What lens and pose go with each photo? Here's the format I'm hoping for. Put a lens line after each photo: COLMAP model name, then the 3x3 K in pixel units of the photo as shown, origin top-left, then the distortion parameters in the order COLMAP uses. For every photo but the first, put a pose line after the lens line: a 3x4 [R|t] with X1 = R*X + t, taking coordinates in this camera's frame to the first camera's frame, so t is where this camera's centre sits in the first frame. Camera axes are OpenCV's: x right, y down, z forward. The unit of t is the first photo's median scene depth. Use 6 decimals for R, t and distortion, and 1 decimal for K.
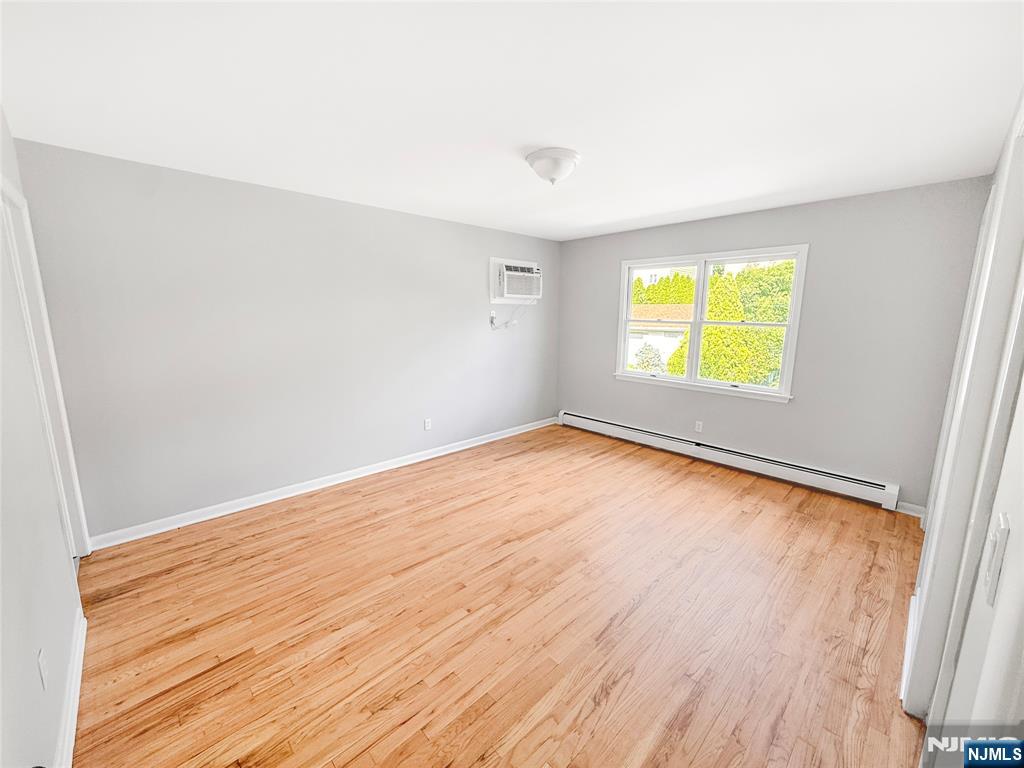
lens RADIAL K [[412.4, 0, 512.0], [0, 412.4, 384.0], [0, 0, 1]] dist [0.001266, -0.000010]
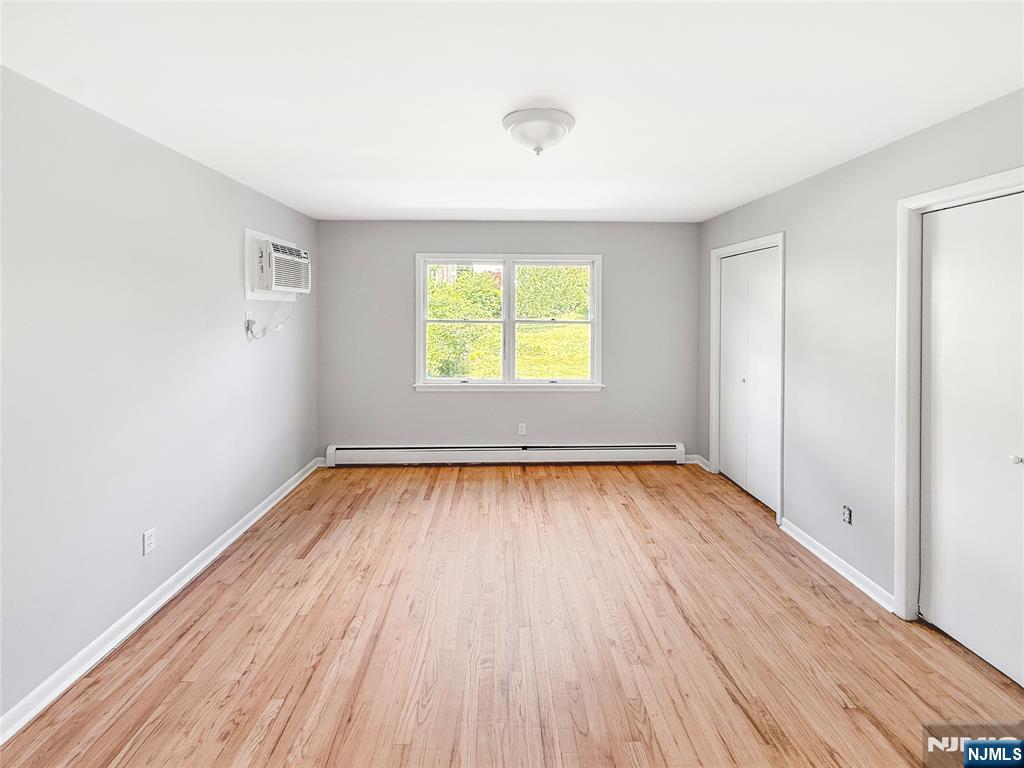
lens RADIAL K [[434.7, 0, 514.2], [0, 434.7, 309.8], [0, 0, 1]] dist [0.000245, -0.000051]
pose [[0.664475, -0.005132, 0.747293, -0.382103], [0.130276, 0.985460, -0.109070, -0.075611], [-0.735867, 0.169828, 0.655483, 0.373002]]
